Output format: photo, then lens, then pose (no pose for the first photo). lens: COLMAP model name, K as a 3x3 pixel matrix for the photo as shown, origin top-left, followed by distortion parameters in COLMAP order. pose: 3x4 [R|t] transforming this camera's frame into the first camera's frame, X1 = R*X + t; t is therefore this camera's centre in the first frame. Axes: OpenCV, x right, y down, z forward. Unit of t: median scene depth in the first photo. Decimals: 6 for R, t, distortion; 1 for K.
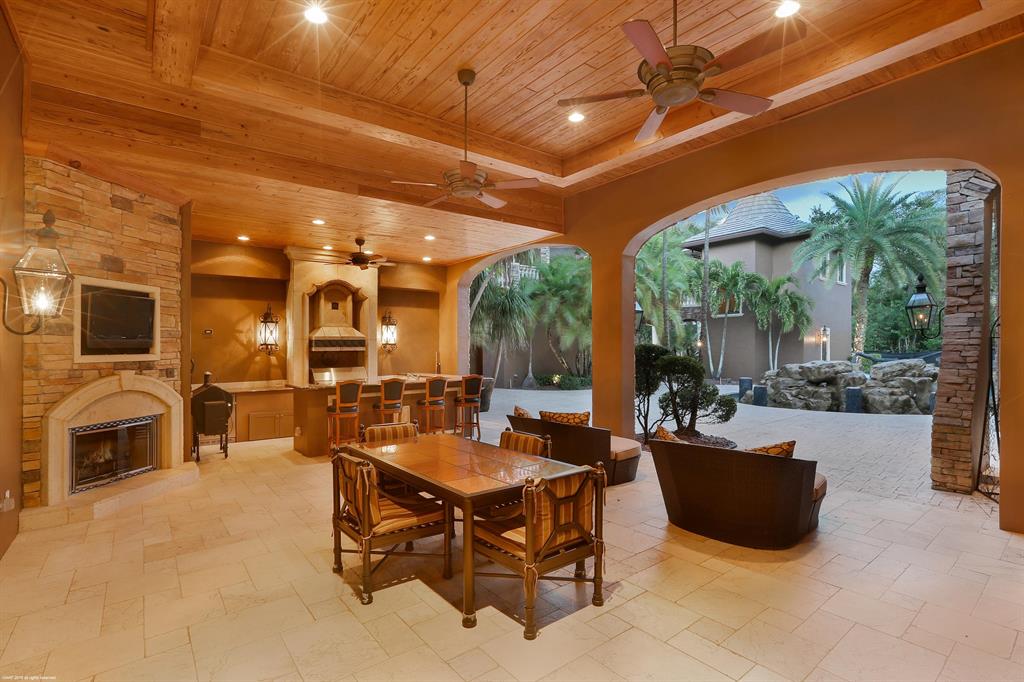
lens RADIAL K [[483.2, 0, 515.7], [0, 483.2, 337.9], [0, 0, 1]] dist [-0.025772, 0.001493]
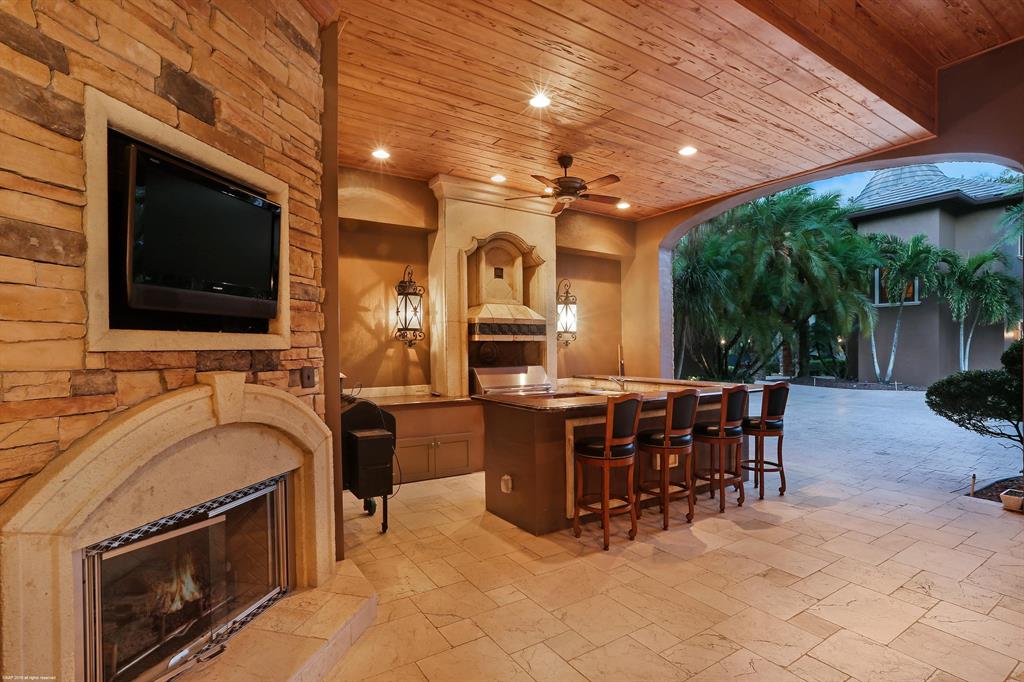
lens RADIAL K [[483.2, 0, 510.0], [0, 483.2, 352.2], [0, 0, 1]] dist [-0.025772, 0.001493]
pose [[0.996169, 0.005049, -0.087301, -0.328149], [-0.002273, 0.999490, 0.031862, 0.022994], [0.087417, -0.031542, 0.995672, 0.372996]]
